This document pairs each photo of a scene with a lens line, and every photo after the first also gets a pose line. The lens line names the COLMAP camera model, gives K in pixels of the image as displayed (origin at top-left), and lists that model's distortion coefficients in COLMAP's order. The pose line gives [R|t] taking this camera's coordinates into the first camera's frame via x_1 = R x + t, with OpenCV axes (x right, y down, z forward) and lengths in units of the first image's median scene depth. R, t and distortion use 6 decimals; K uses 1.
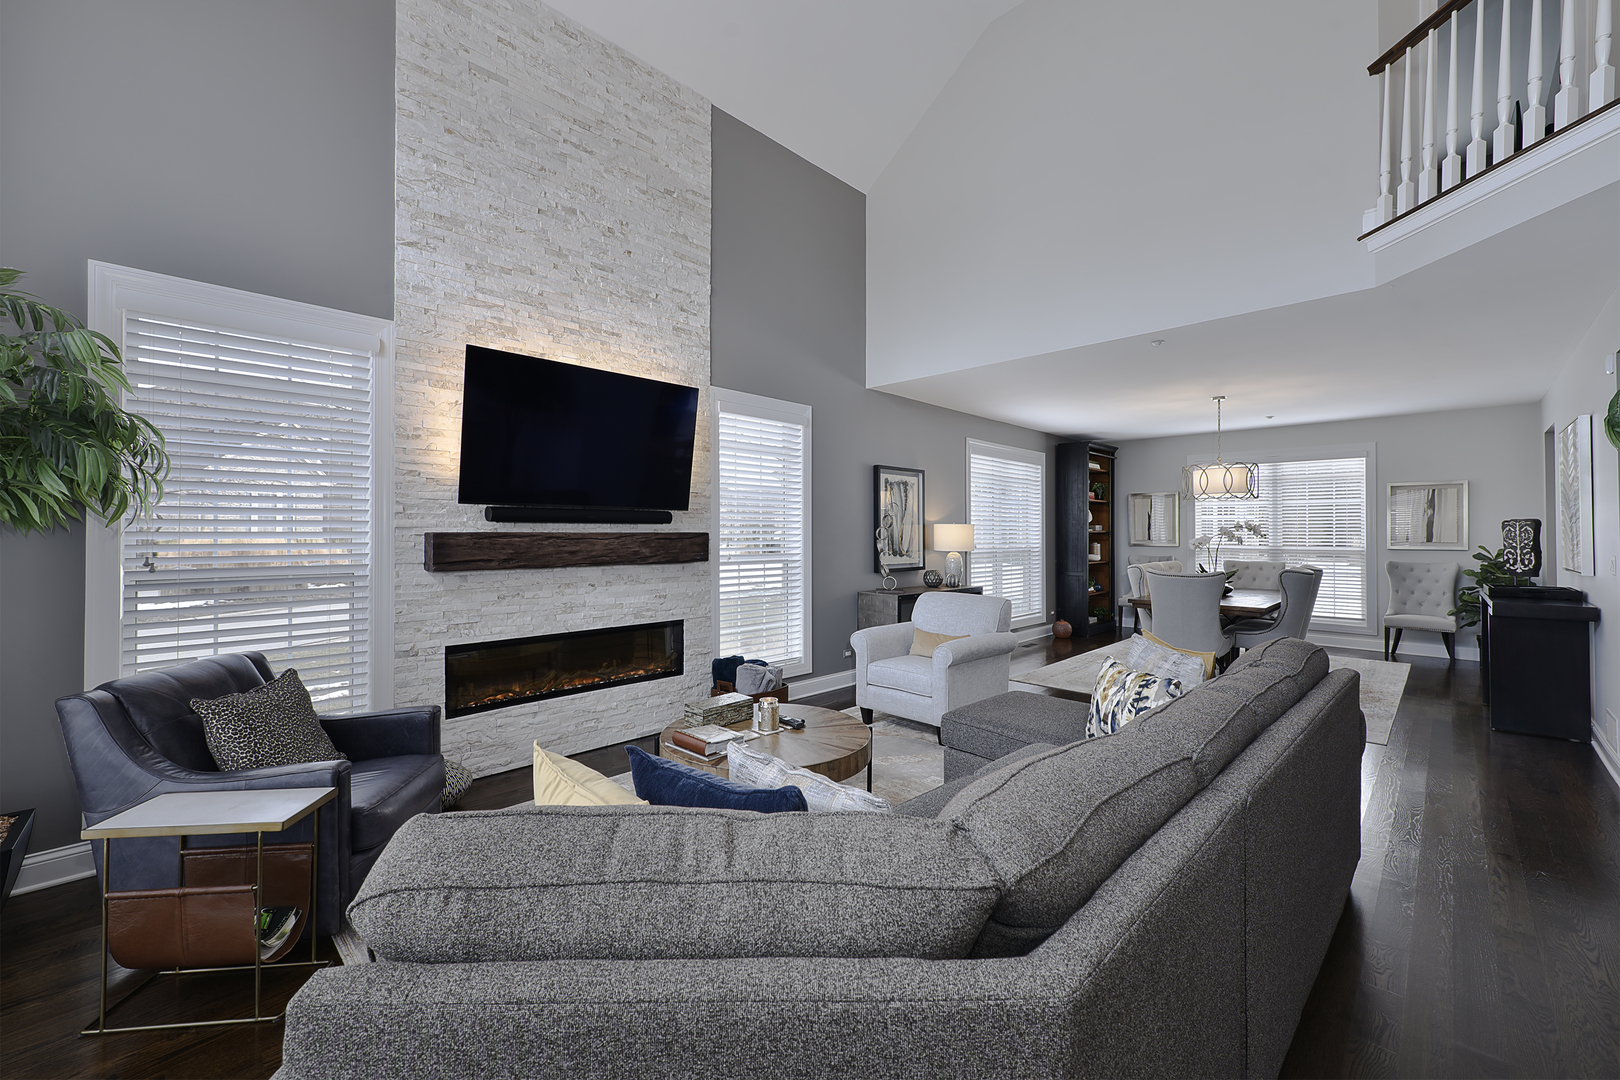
lens RADIAL K [[648.4, 0, 804.7], [0, 648.4, 533.7], [0, 0, 1]] dist [0.002230, 0.000093]
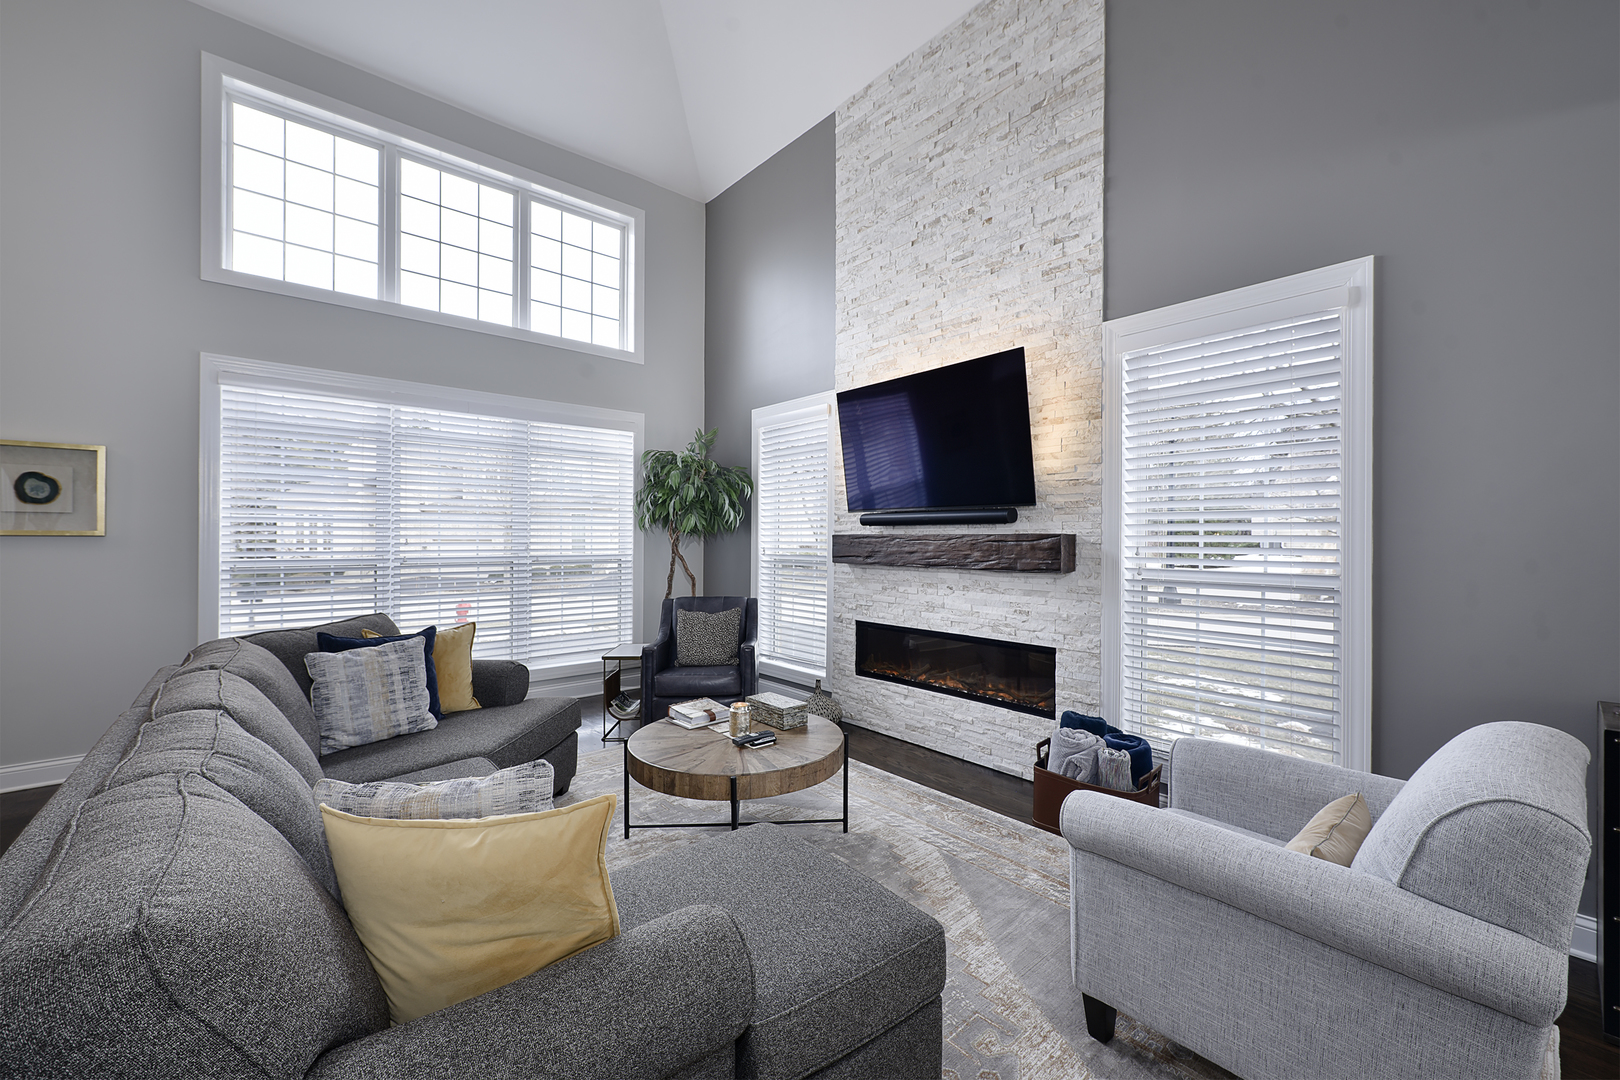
lens RADIAL K [[648.4, 0, 804.7], [0, 648.4, 533.7], [0, 0, 1]] dist [0.002230, 0.000093]
pose [[-0.084815, 0.000165, -0.996397, 0.643436], [0.001502, 0.999999, 0.000038, -0.003106], [0.996396, -0.001493, -0.084815, 0.828697]]
